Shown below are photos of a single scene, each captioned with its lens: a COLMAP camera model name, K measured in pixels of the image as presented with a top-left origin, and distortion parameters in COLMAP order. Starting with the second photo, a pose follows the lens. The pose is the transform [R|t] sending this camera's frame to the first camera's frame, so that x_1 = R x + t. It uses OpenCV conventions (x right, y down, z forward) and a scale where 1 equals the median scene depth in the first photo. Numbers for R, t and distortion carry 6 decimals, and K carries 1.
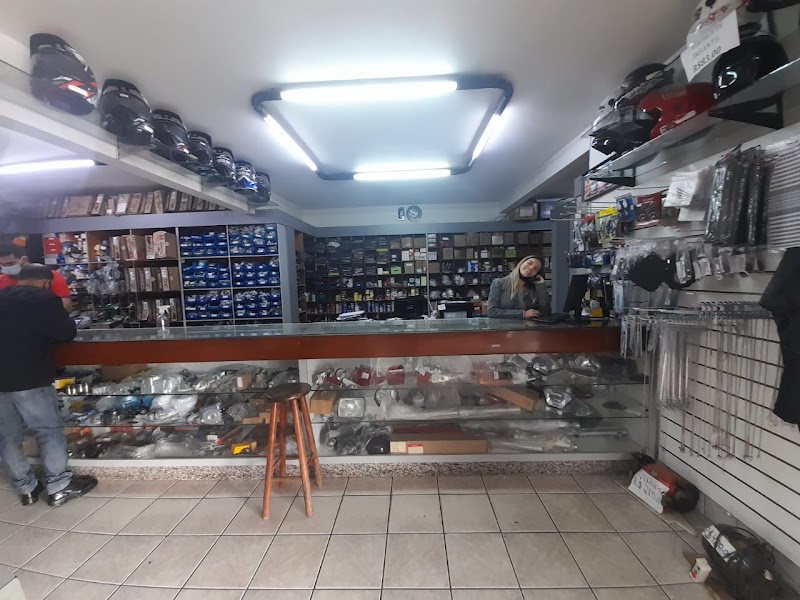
lens RADIAL K [[316.8, 0, 404.3], [0, 316.8, 298.3], [0, 0, 1]] dist [0.015783, -0.015370]
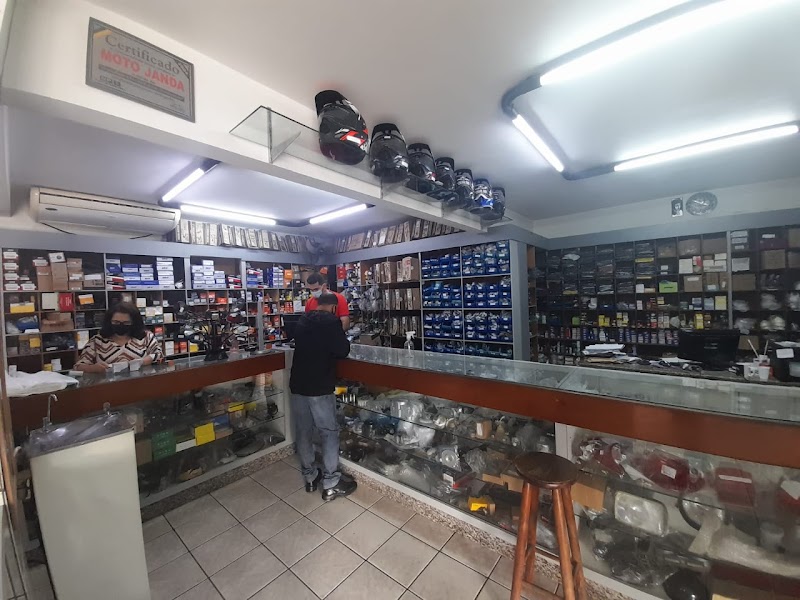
lens RADIAL K [[316.8, 0, 404.3], [0, 316.8, 298.3], [0, 0, 1]] dist [0.015783, -0.015370]
pose [[0.795976, 0.011008, -0.605228, -0.112016], [-0.032369, 0.999178, -0.024397, -0.044732], [0.604462, 0.039010, 0.795678, 0.122136]]
